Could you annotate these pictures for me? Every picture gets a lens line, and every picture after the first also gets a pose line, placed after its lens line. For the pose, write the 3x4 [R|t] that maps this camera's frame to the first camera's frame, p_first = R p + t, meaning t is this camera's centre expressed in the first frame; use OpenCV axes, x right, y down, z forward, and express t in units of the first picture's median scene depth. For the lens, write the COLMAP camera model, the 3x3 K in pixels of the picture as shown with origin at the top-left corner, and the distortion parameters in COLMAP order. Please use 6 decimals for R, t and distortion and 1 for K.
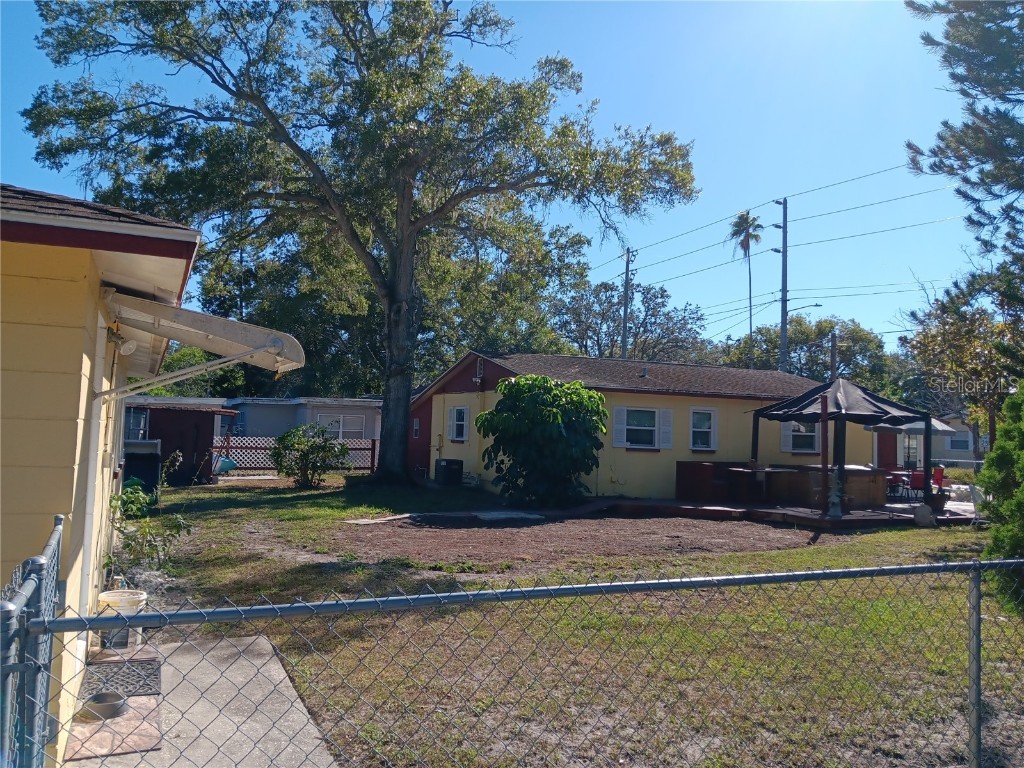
lens RADIAL K [[808.7, 0, 511.0], [0, 808.7, 387.7], [0, 0, 1]] dist [0.072459, -0.120927]
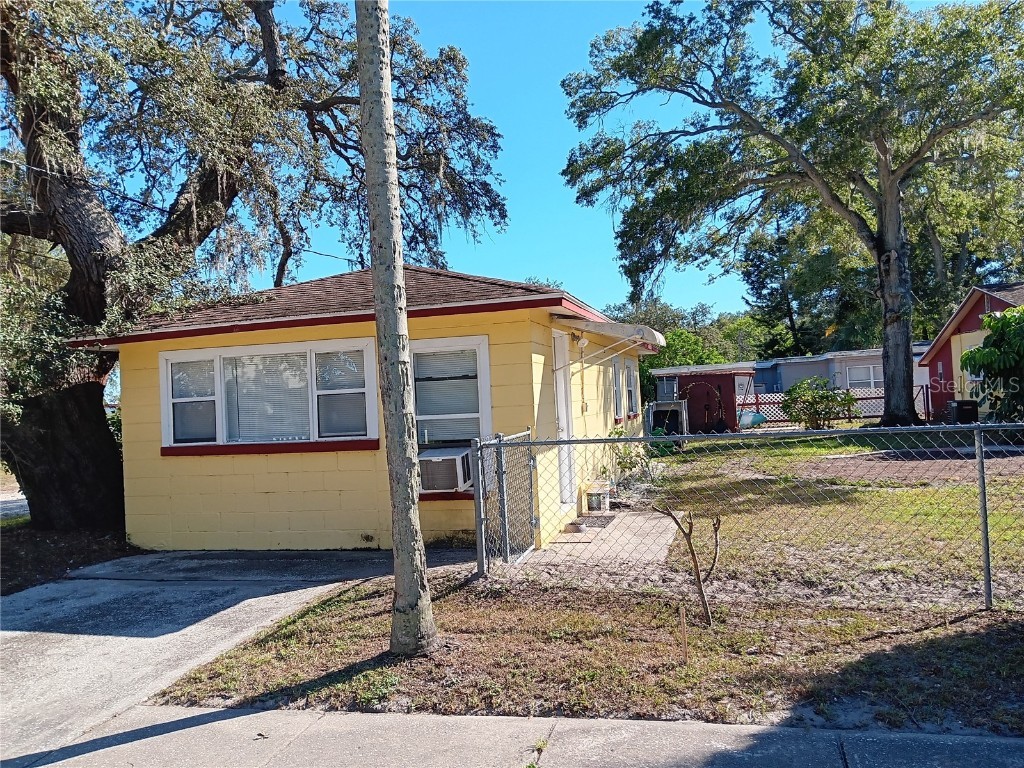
lens RADIAL K [[808.7, 0, 511.0], [0, 808.7, 387.7], [0, 0, 1]] dist [0.072459, -0.120927]
pose [[0.769786, -0.082355, -0.632967, 0.135649], [0.113311, 0.993523, 0.008538, 0.002786], [0.628164, -0.078295, 0.774132, -0.116073]]
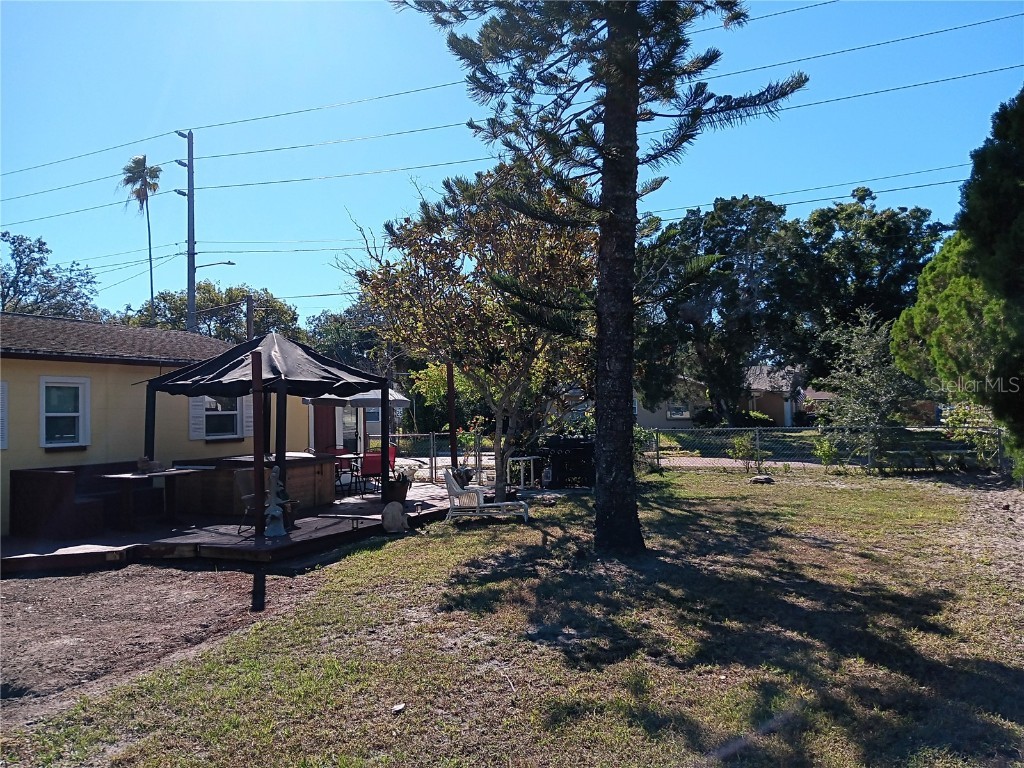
lens RADIAL K [[796.4, 0, 512.4], [0, 796.4, 372.6], [0, 0, 1]] dist [0.069246, -0.186306]
pose [[0.762190, -0.014587, 0.647189, 0.100929], [0.009957, 0.999892, 0.010810, 0.016558], [-0.647276, -0.001795, 0.762253, 0.305036]]
